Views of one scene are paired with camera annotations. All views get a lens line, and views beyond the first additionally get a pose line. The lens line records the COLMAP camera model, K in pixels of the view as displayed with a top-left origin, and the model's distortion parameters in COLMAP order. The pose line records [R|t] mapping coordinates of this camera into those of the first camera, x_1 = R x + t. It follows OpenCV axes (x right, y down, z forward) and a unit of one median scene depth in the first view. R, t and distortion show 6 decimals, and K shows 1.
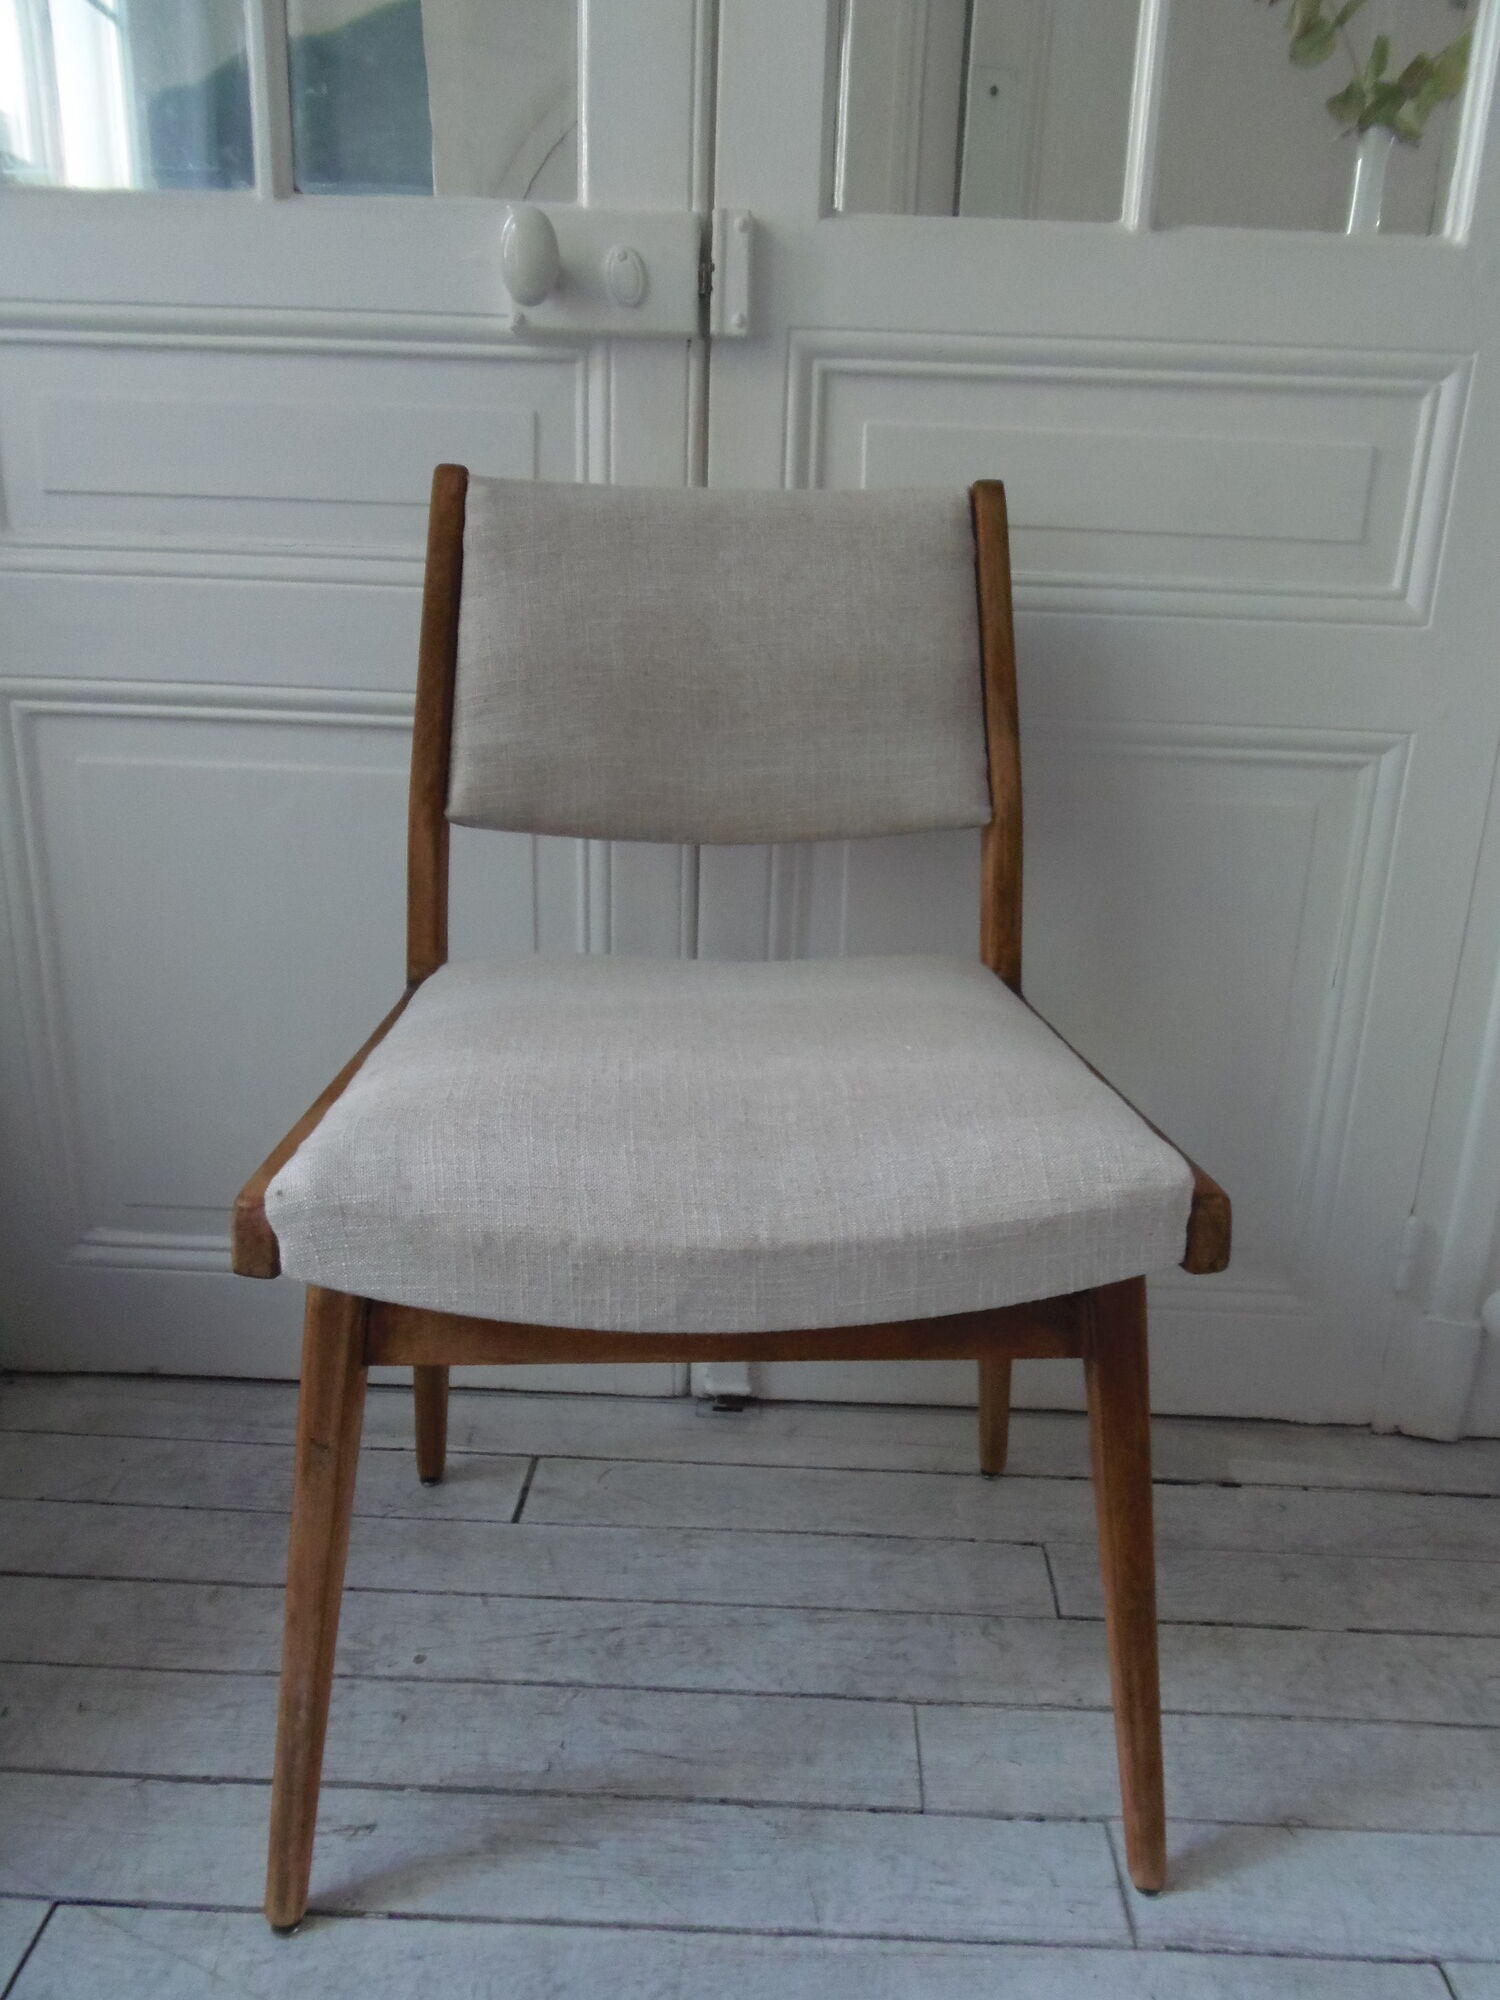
lens RADIAL K [[1457.4, 0, 788.3], [0, 1457.4, 1032.2], [0, 0, 1]] dist [-0.008800, -0.010774]
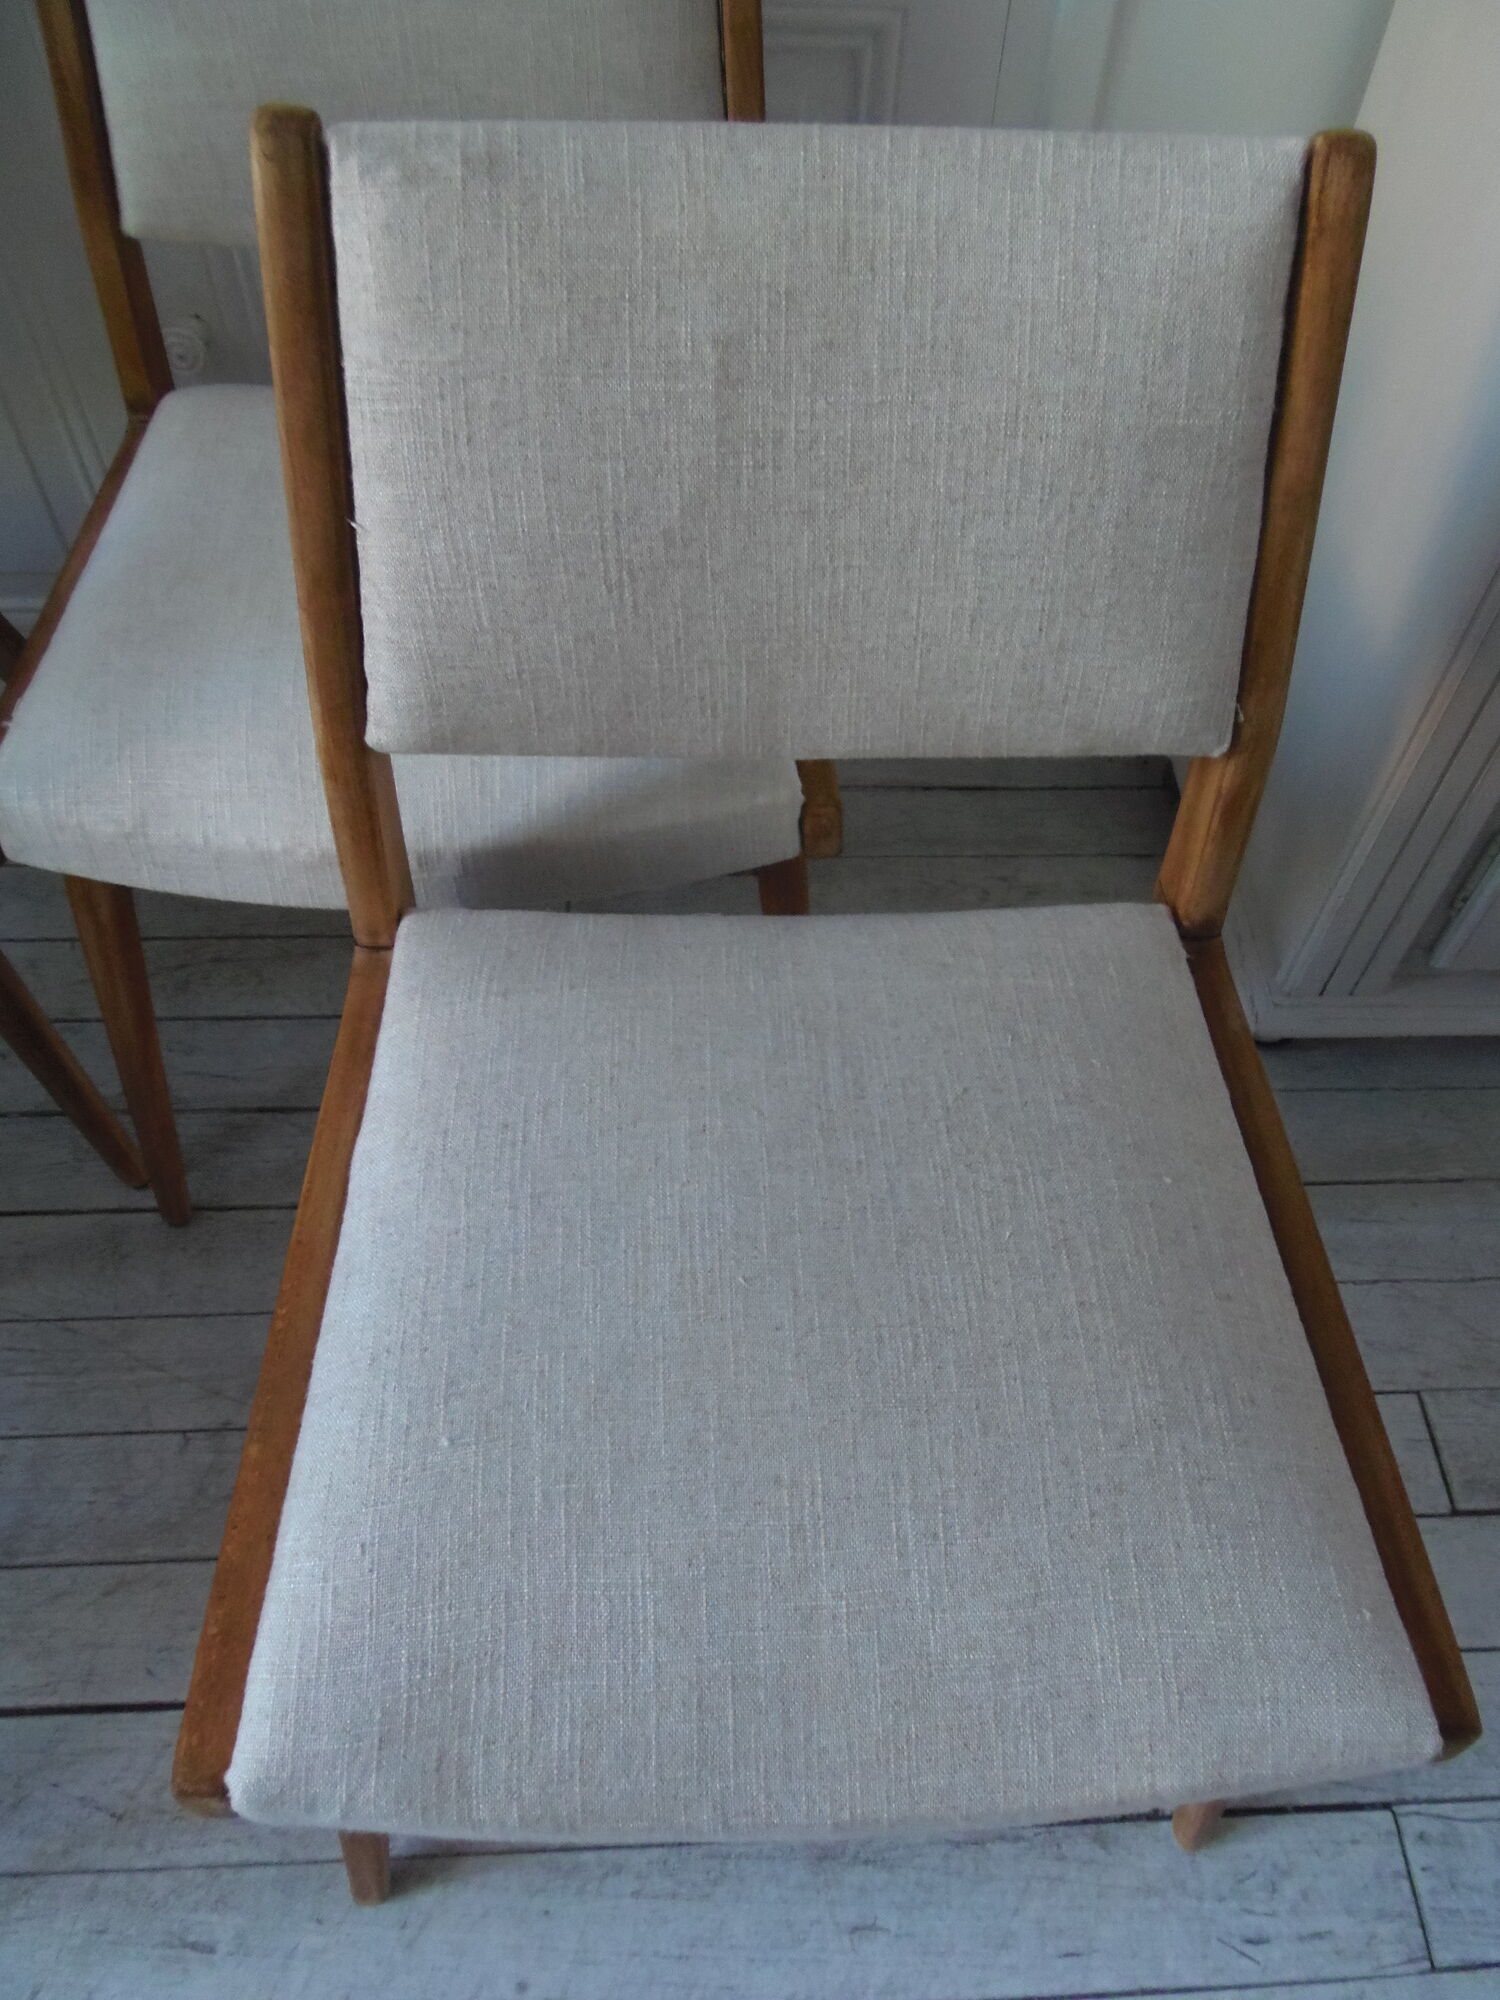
lens RADIAL K [[1457.4, 0, 792.5], [0, 1457.4, 1045.7], [0, 0, 1]] dist [-0.008800, -0.010774]
pose [[0.997274, -0.054392, 0.049868, 0.325332], [0.013488, 0.798764, 0.601493, -0.257428], [-0.072549, -0.599180, 0.797320, -0.031872]]
